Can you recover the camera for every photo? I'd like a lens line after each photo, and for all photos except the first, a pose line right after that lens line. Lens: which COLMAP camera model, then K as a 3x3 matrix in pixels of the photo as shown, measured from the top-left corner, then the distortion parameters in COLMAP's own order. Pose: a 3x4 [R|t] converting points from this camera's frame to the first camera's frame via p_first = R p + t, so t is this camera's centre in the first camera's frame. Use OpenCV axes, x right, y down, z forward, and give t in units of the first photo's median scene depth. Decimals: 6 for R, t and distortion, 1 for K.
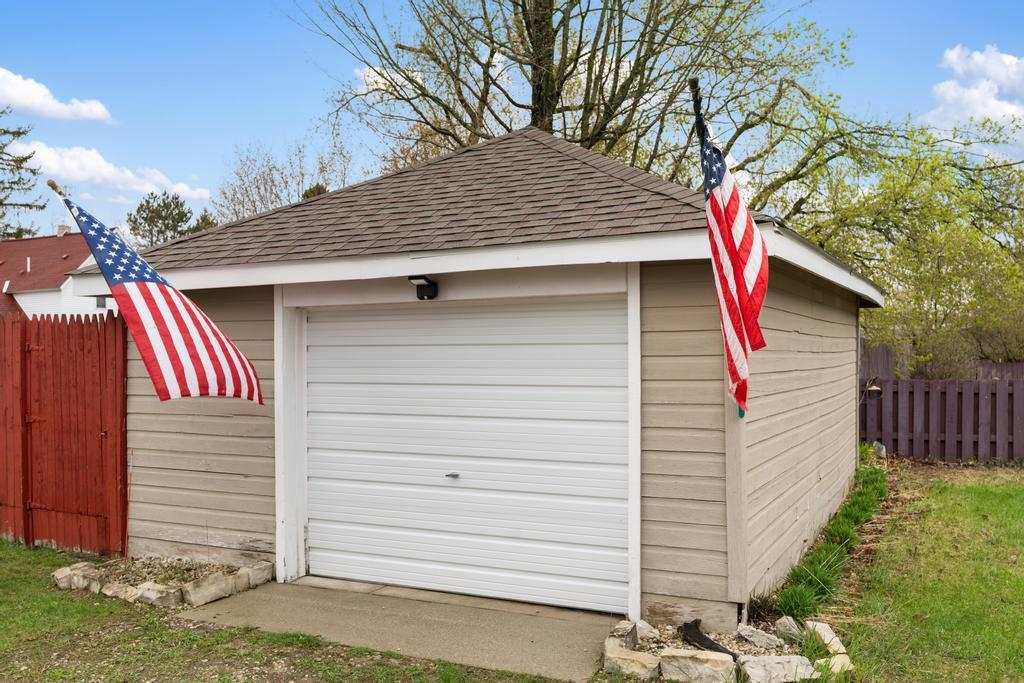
lens RADIAL K [[917.6, 0, 511.7], [0, 917.6, 370.7], [0, 0, 1]] dist [-0.002951, -0.001673]
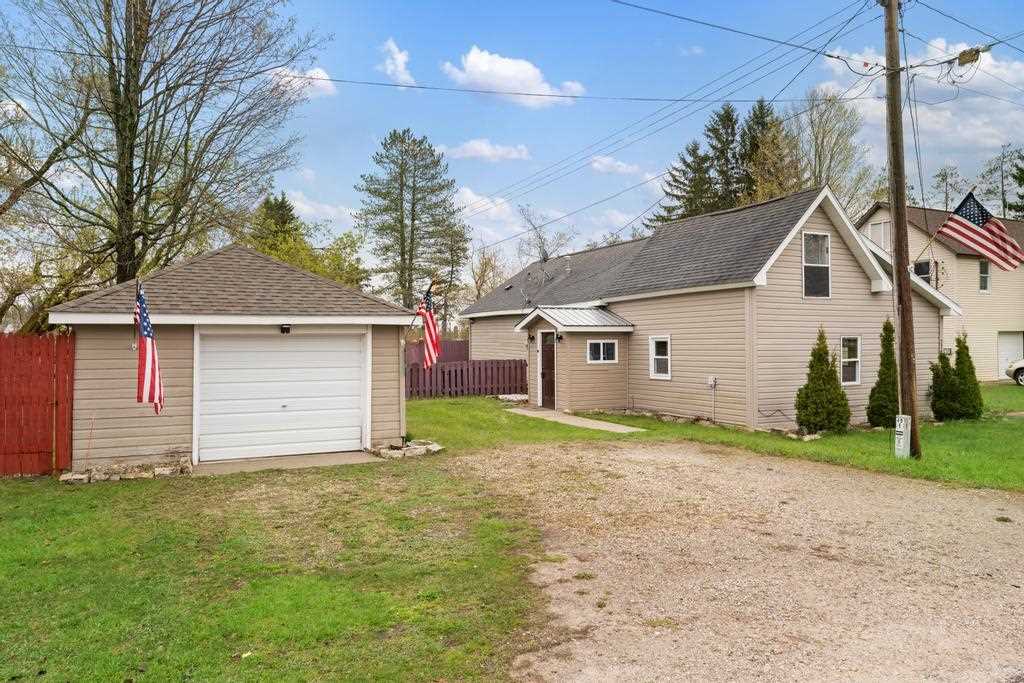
lens RADIAL K [[693.6, 0, 515.5], [0, 693.6, 359.8], [0, 0, 1]] dist [0.000774, -0.002736]
pose [[0.606786, -0.012244, 0.794771, -1.080410], [0.014806, 0.999882, 0.004100, -0.005930], [-0.794727, 0.009280, 0.606896, -0.560631]]
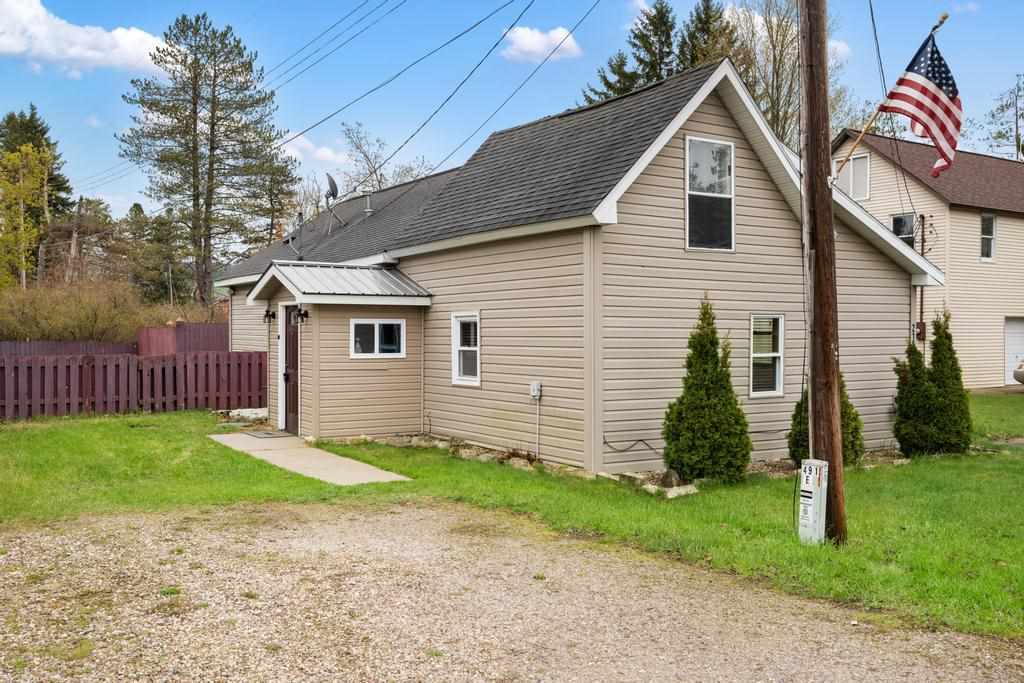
lens RADIAL K [[921.5, 0, 505.6], [0, 921.5, 363.1], [0, 0, 1]] dist [0.002893, 0.006721]
pose [[0.518532, -0.017092, 0.854888, -0.355743], [0.007723, 0.999853, 0.015306, 0.005392], [-0.855024, -0.001335, 0.518588, -0.557319]]
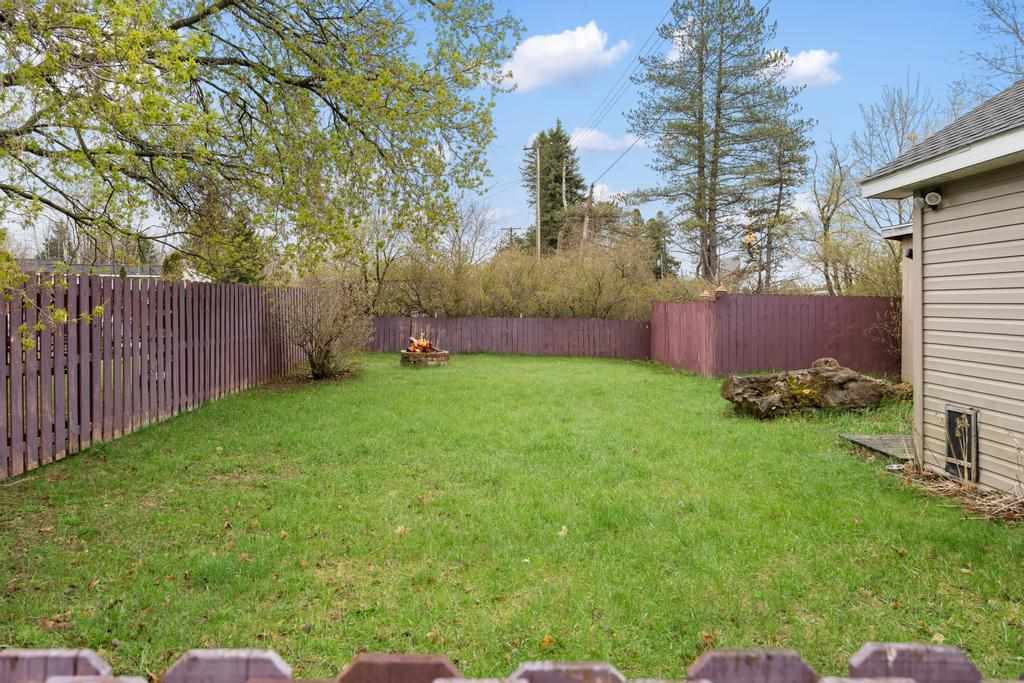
lens RADIAL K [[696.0, 0, 511.0], [0, 696.0, 288.6], [0, 0, 1]] dist [0.000058, -0.000172]
pose [[0.889215, 0.034719, 0.456171, 1.254059], [-0.014613, 0.998763, -0.047529, -0.042503], [-0.457256, 0.035597, 0.888622, 1.717366]]
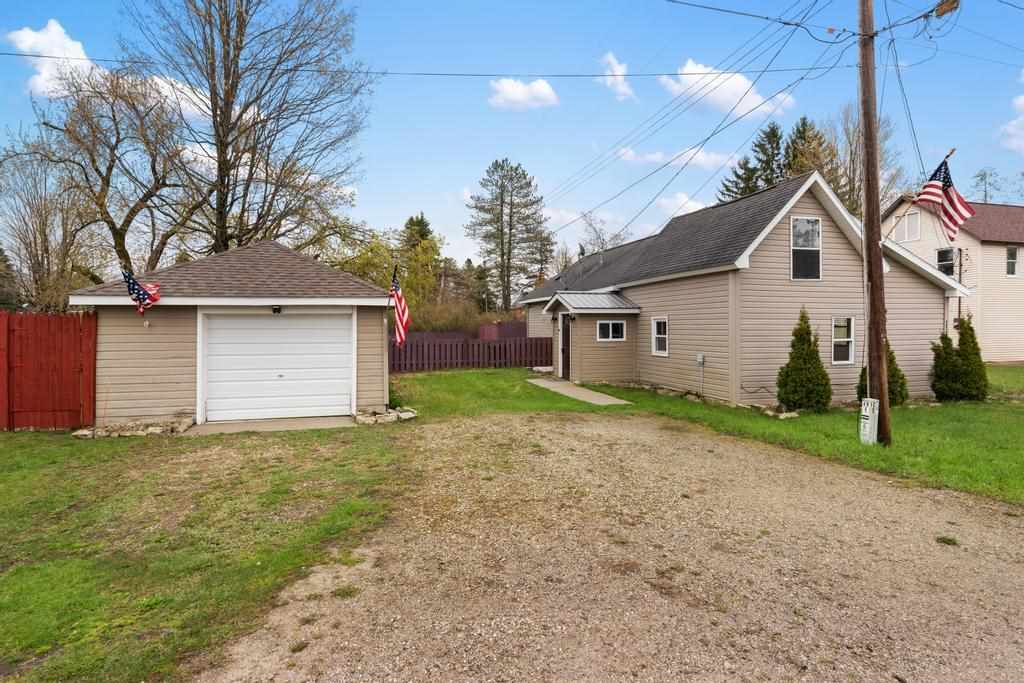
lens RADIAL K [[525.2, 0, 512.0], [0, 525.2, 341.5], [0, 0, 1]] dist [-0.002198, -0.000609]
pose [[0.742944, -0.012797, 0.669231, -0.578651], [0.008475, 0.999917, 0.009712, -0.000633], [-0.669300, -0.001544, 0.742991, -0.632789]]
